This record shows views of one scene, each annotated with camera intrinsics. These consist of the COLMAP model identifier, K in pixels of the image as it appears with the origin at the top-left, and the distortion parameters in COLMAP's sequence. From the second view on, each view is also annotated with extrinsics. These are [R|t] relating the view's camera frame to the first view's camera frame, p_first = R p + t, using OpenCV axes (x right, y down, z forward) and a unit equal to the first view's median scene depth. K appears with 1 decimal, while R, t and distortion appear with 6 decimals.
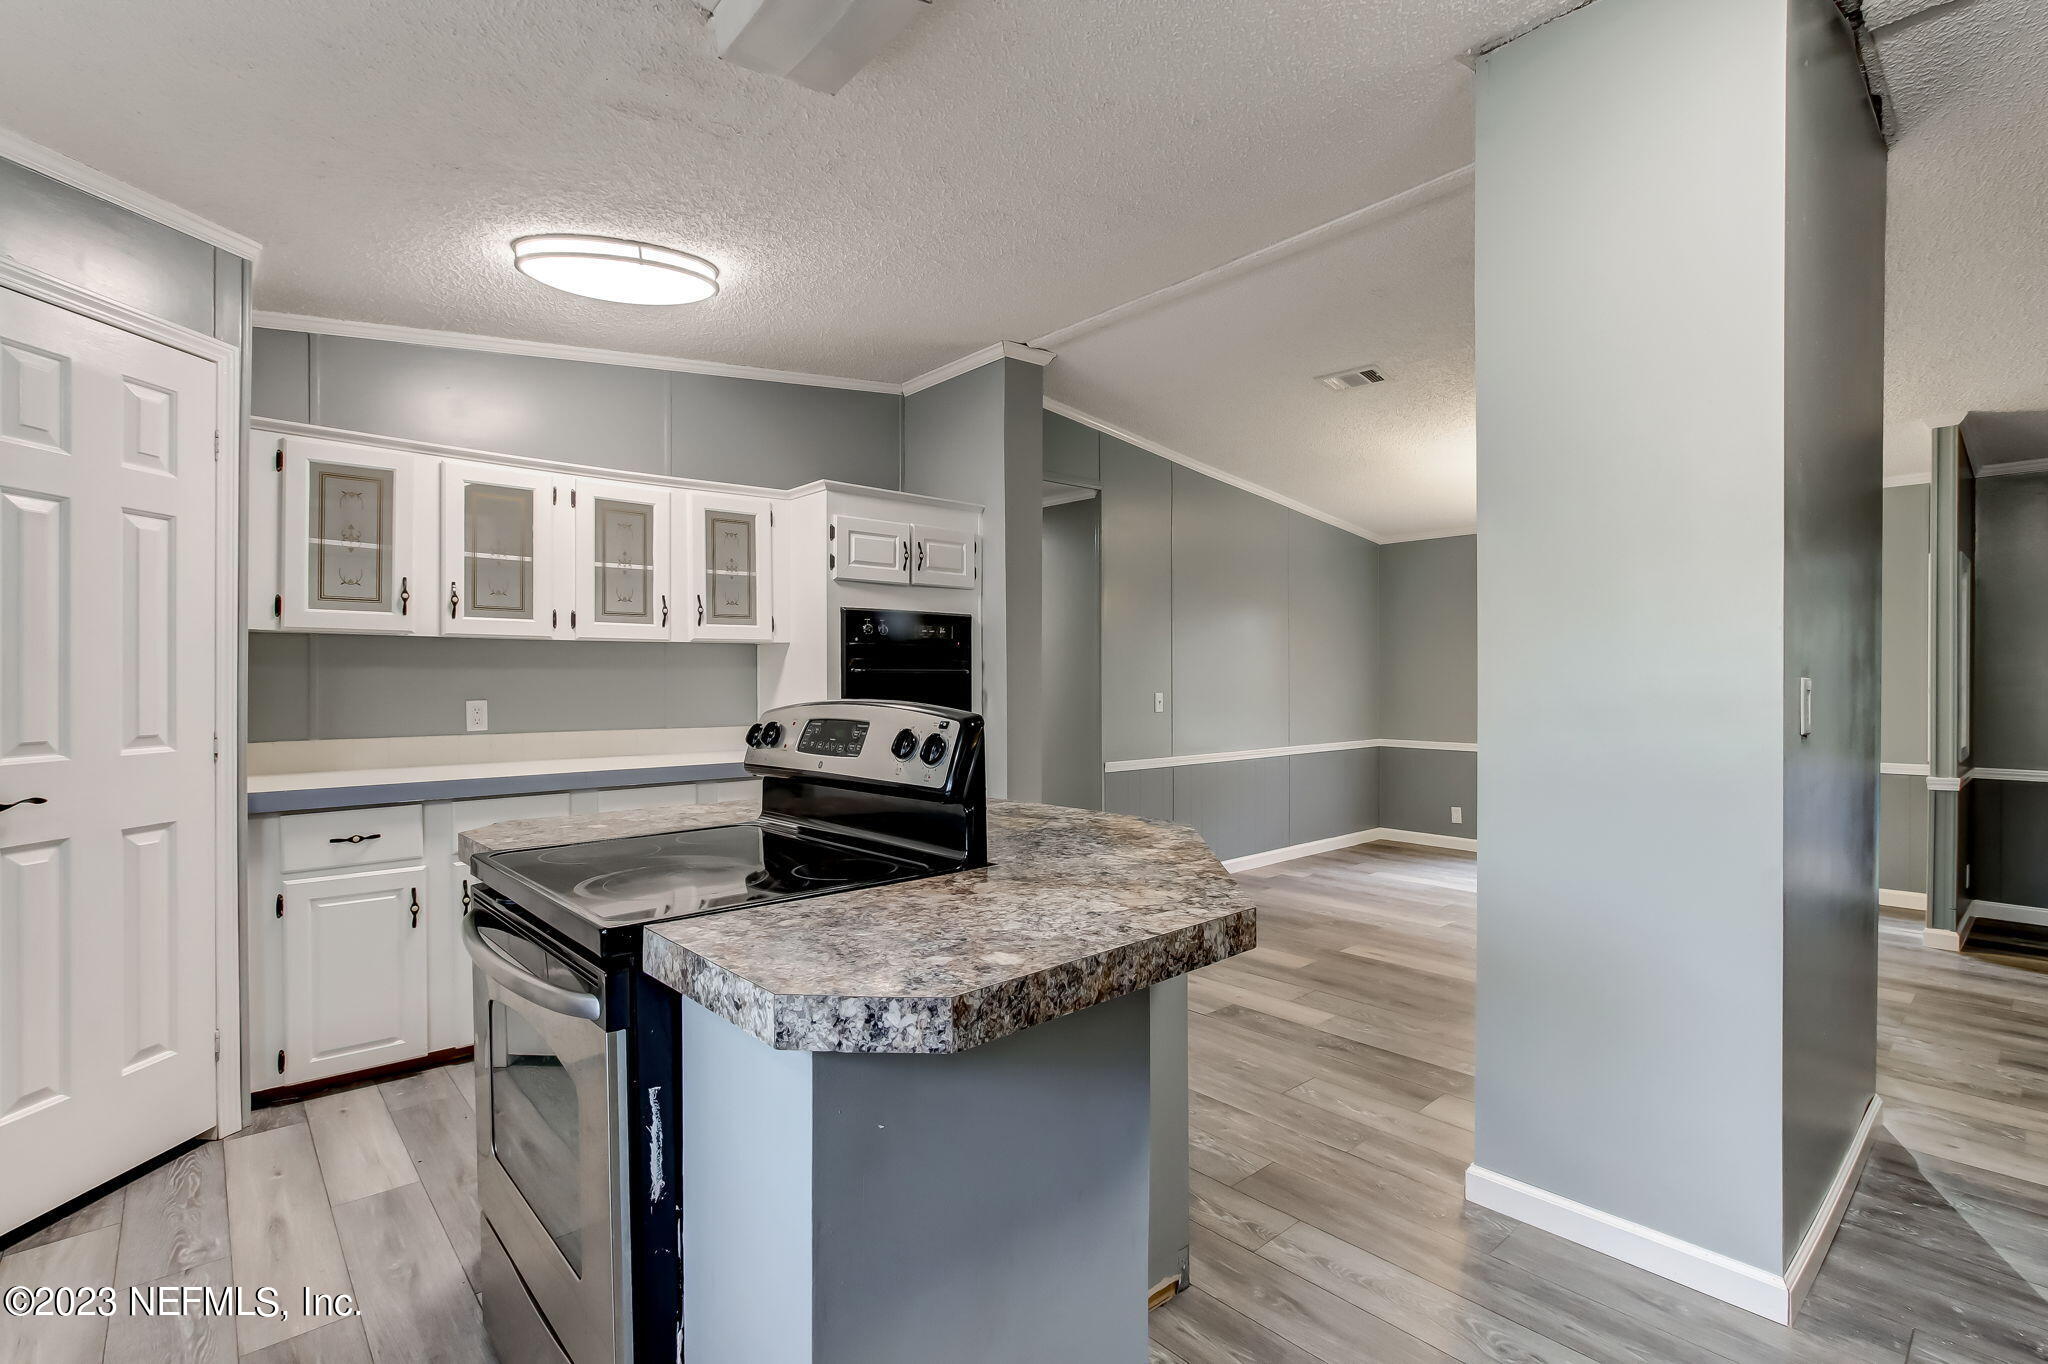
lens RADIAL K [[919.0, 0, 1047.3], [0, 919.0, 680.2], [0, 0, 1]] dist [0.003512, 0.000583]
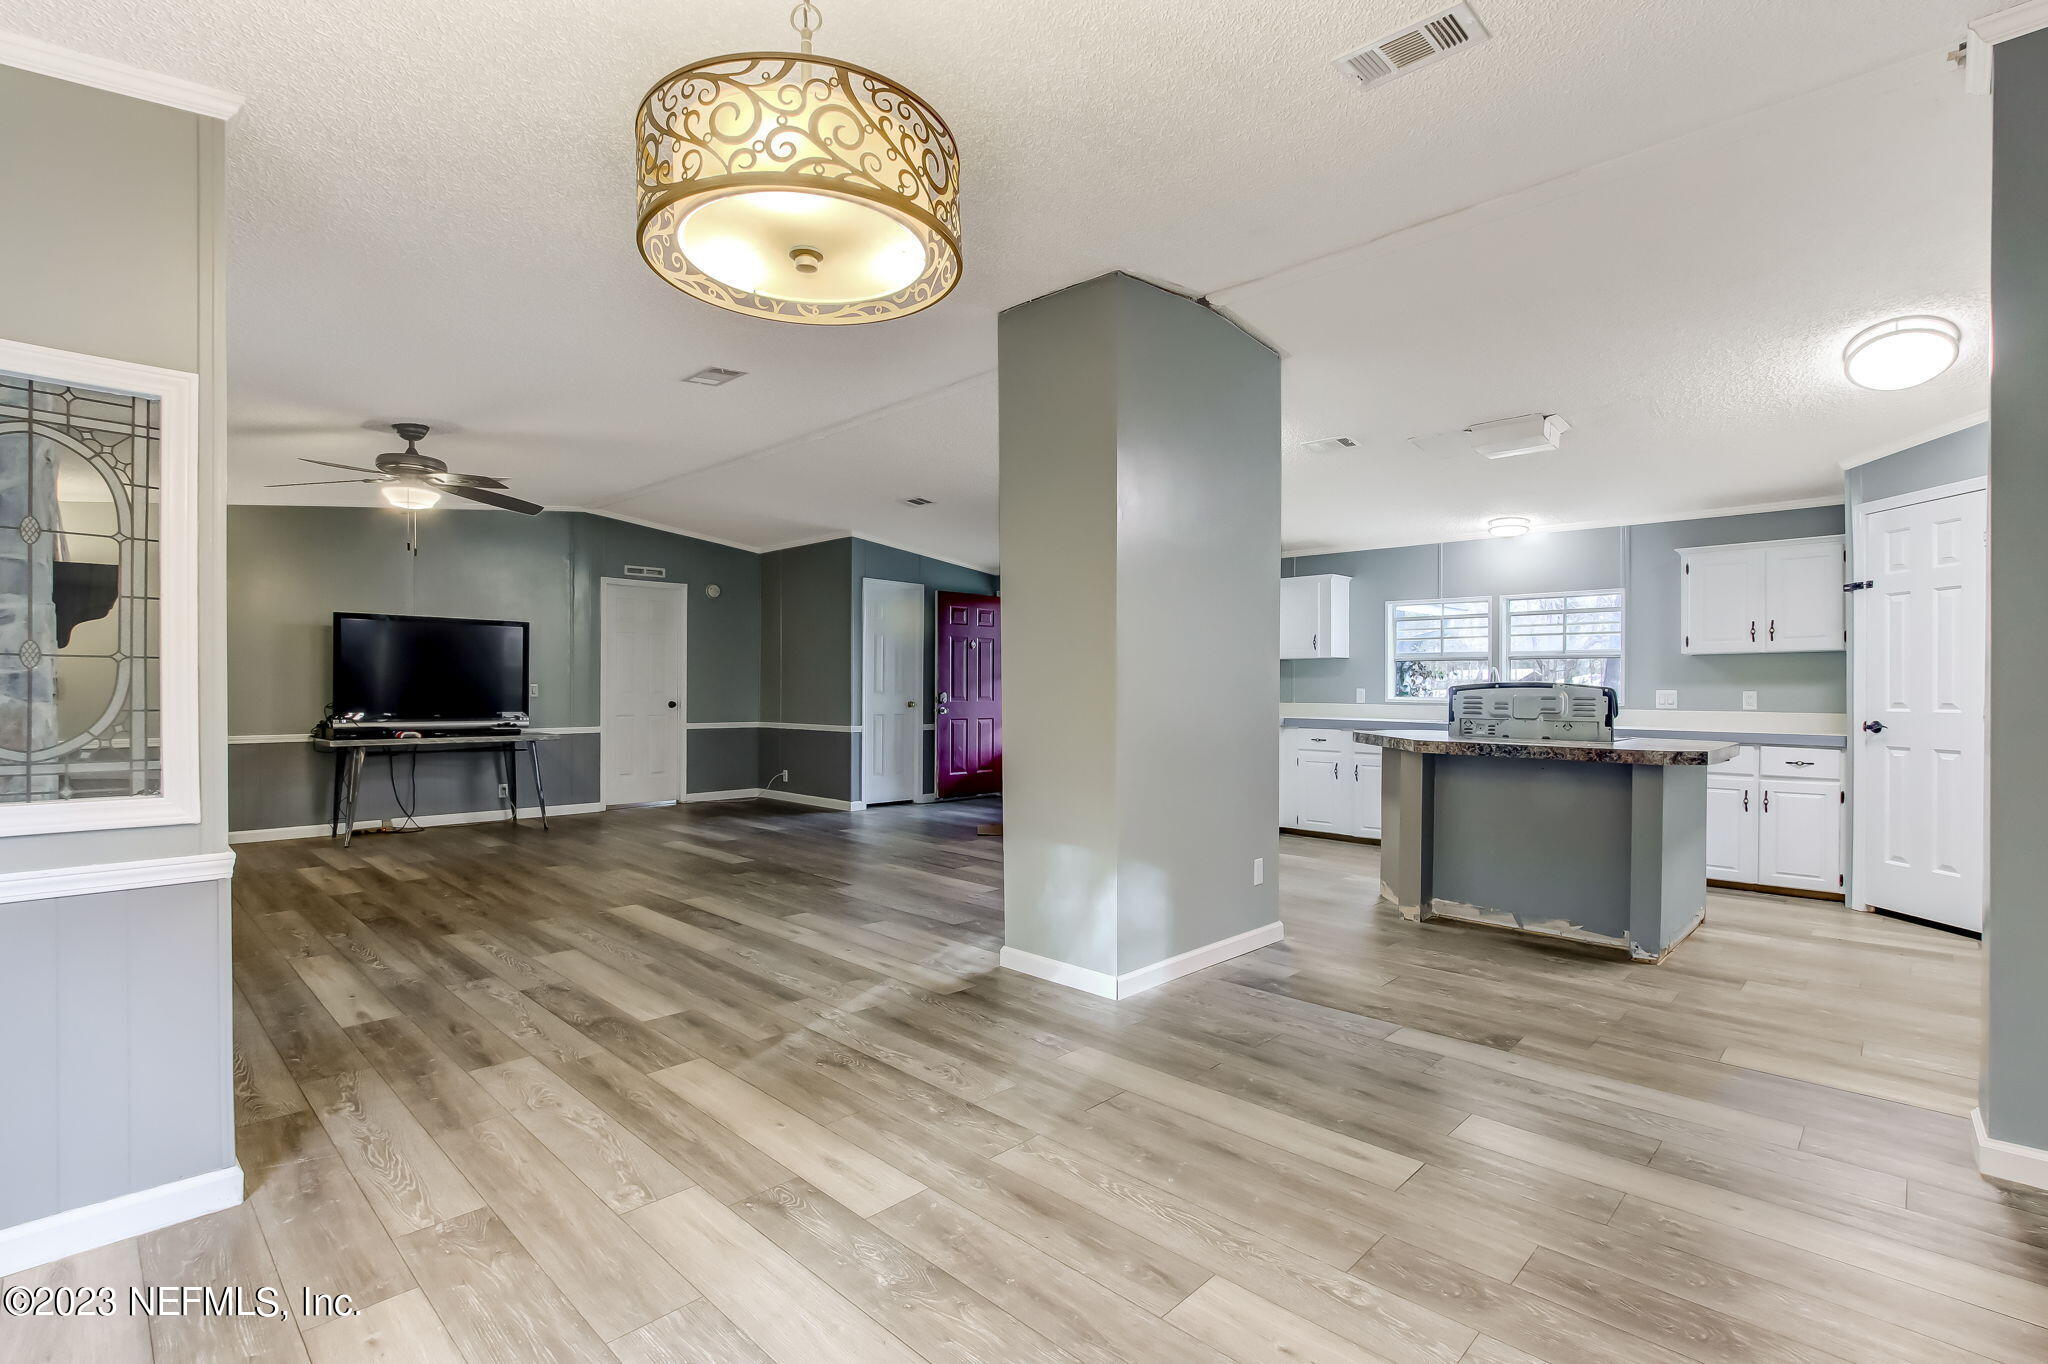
lens RADIAL K [[948.6, 0, 1035.3], [0, 948.6, 692.5], [0, 0, 1]] dist [-0.011621, 0.000334]
pose [[-0.996803, -0.003541, -0.079819, 0.729251], [-0.003856, 0.999985, 0.003798, 0.022950], [0.079804, 0.004094, -0.996802, 1.893680]]
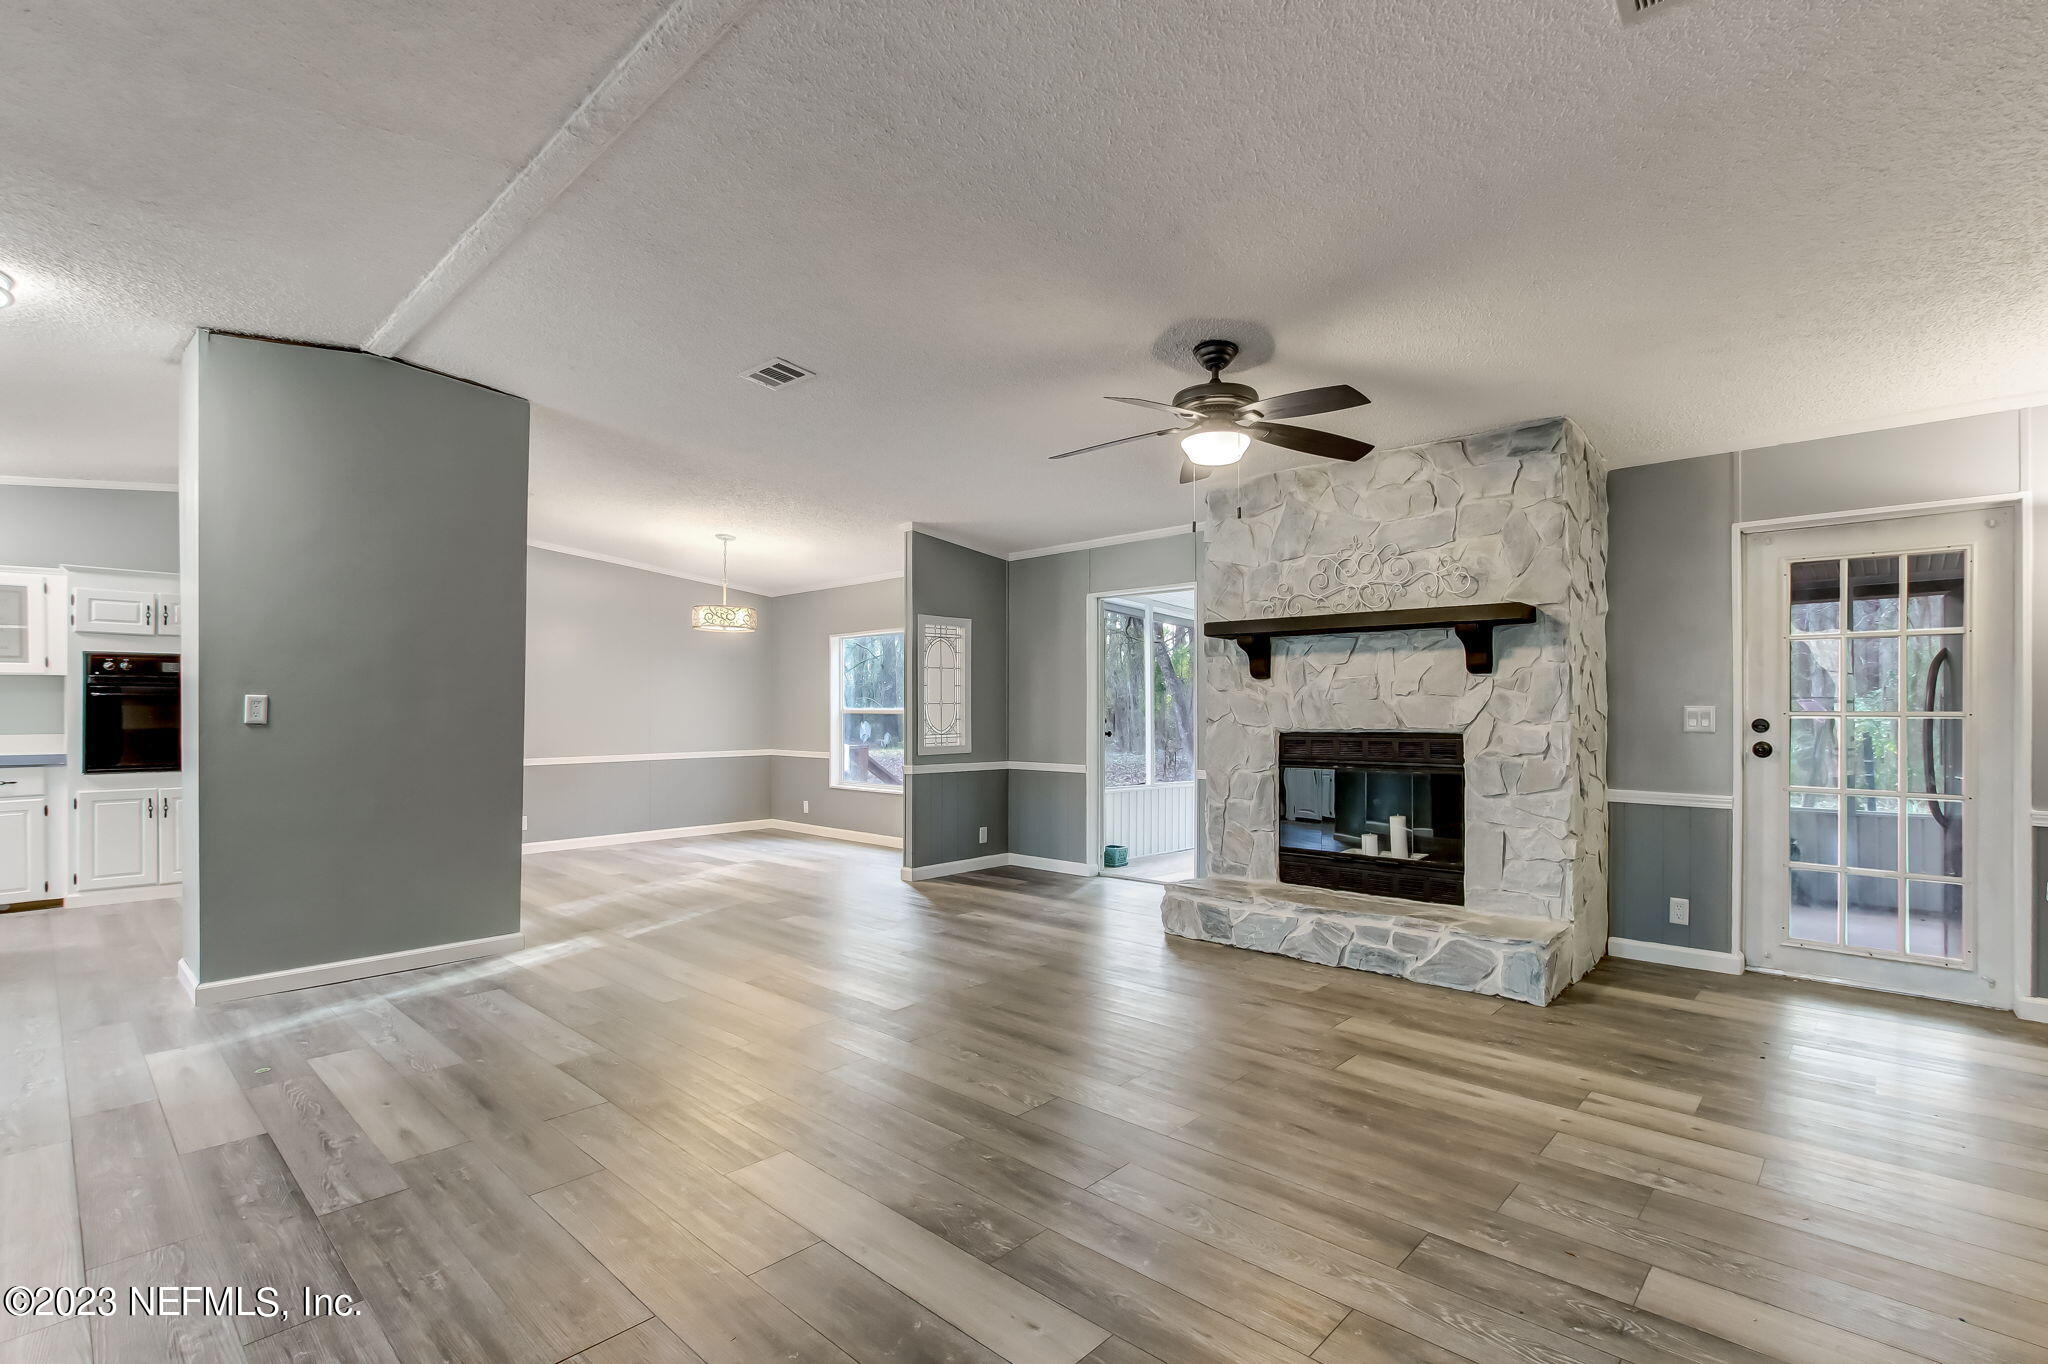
lens RADIAL K [[943.5, 0, 1030.6], [0, 943.5, 687.7], [0, 0, 1]] dist [-0.013446, 0.001659]
pose [[0.995775, -0.001743, 0.091813, 1.279344], [0.003714, 0.999766, -0.021293, 0.016866], [-0.091755, 0.021544, 0.995549, -0.676043]]
